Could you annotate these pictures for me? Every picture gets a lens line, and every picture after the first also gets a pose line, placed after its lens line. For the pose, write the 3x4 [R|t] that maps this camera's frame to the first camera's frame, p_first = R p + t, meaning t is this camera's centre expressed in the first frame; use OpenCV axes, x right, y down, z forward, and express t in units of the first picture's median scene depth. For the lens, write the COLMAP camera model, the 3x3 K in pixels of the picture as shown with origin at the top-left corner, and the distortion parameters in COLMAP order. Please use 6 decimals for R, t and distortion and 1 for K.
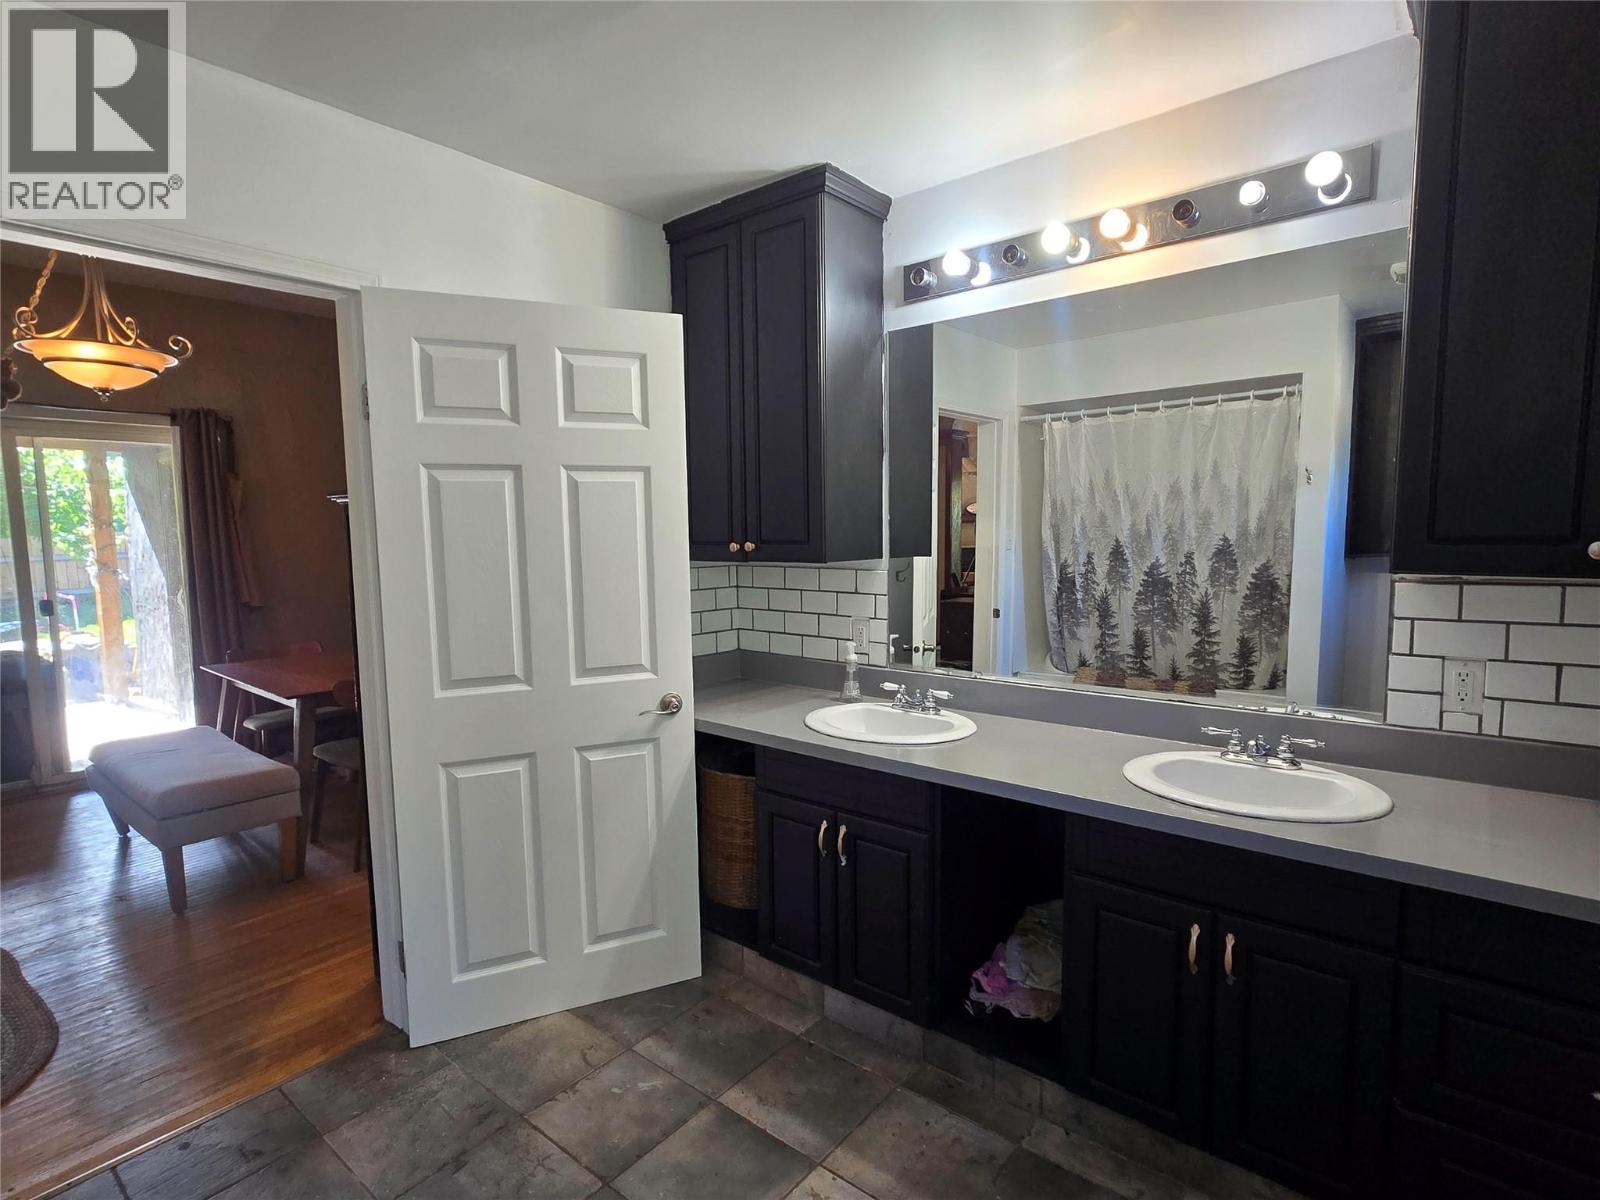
lens RADIAL K [[817.6, 0, 810.8], [0, 817.6, 608.3], [0, 0, 1]] dist [0.003215, 0.000583]
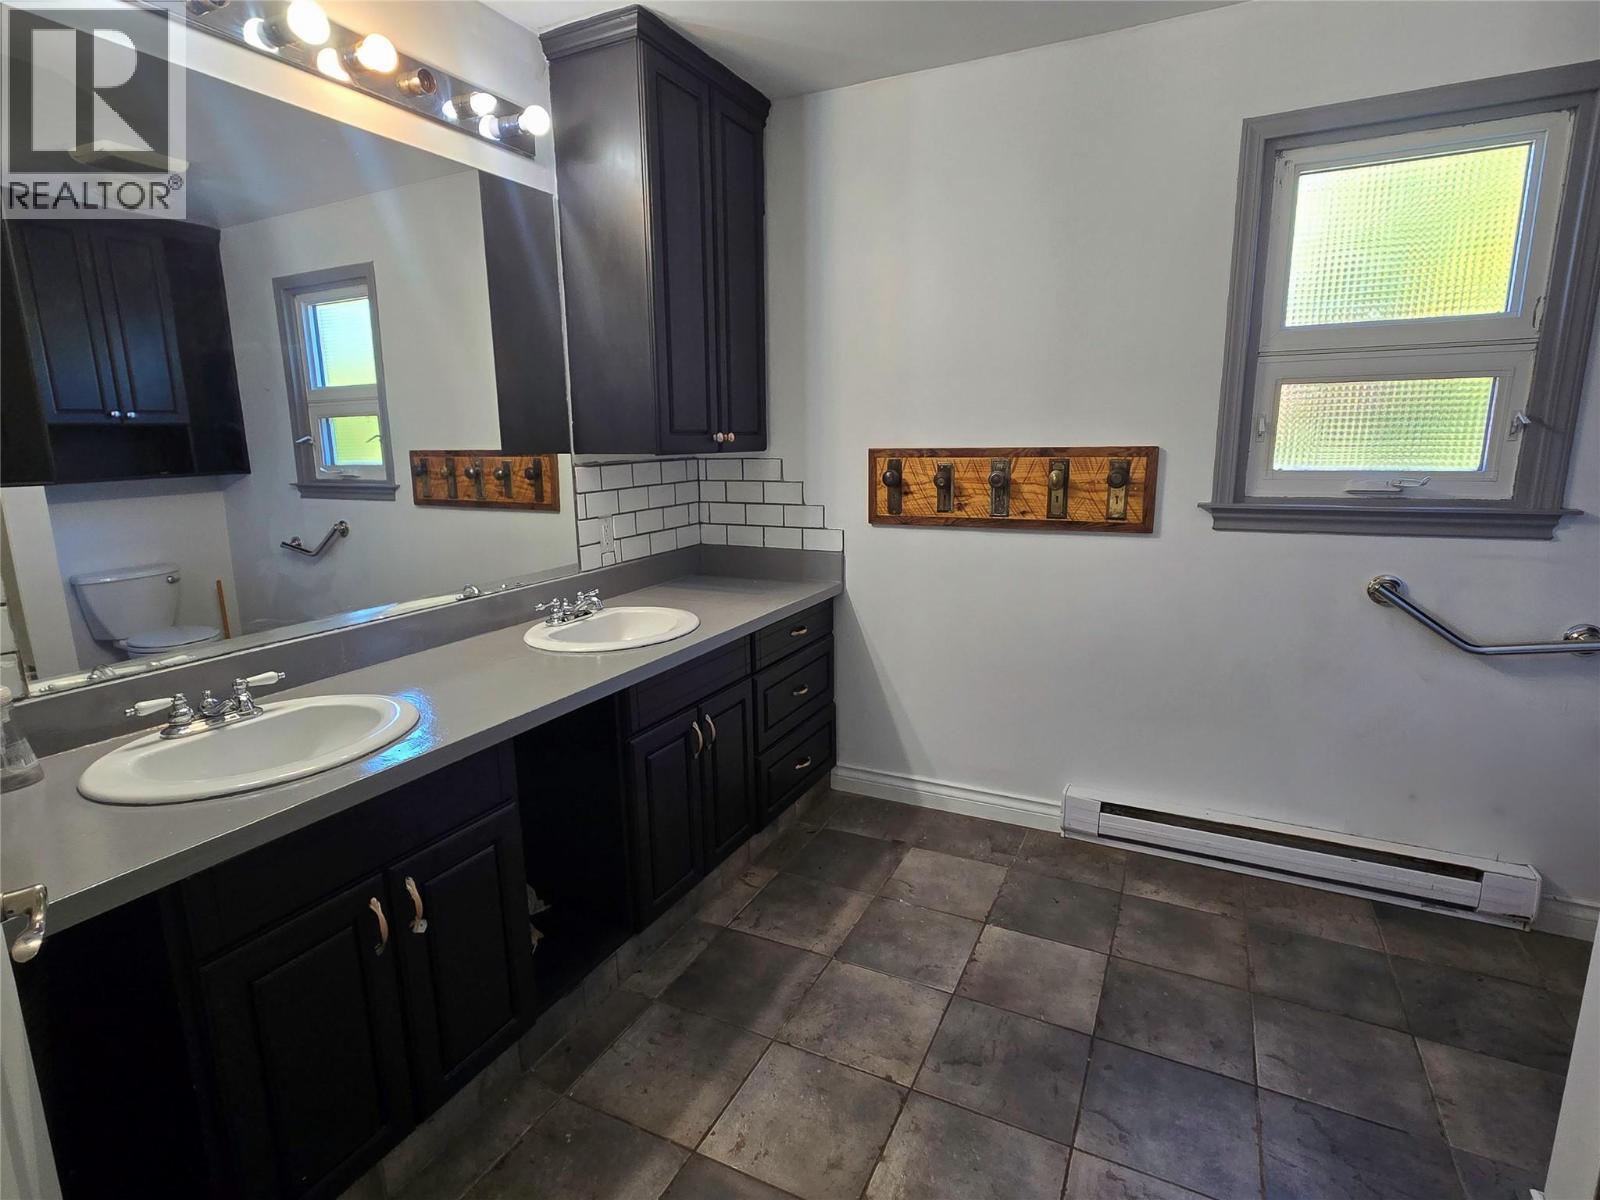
lens RADIAL K [[817.6, 0, 810.0], [0, 817.6, 600.1], [0, 0, 1]] dist [0.003215, 0.000583]
pose [[-0.232334, -0.188535, 0.954188, -0.731483], [0.085967, 0.973213, 0.213226, -0.074494], [-0.968829, 0.131568, -0.209903, 0.963199]]
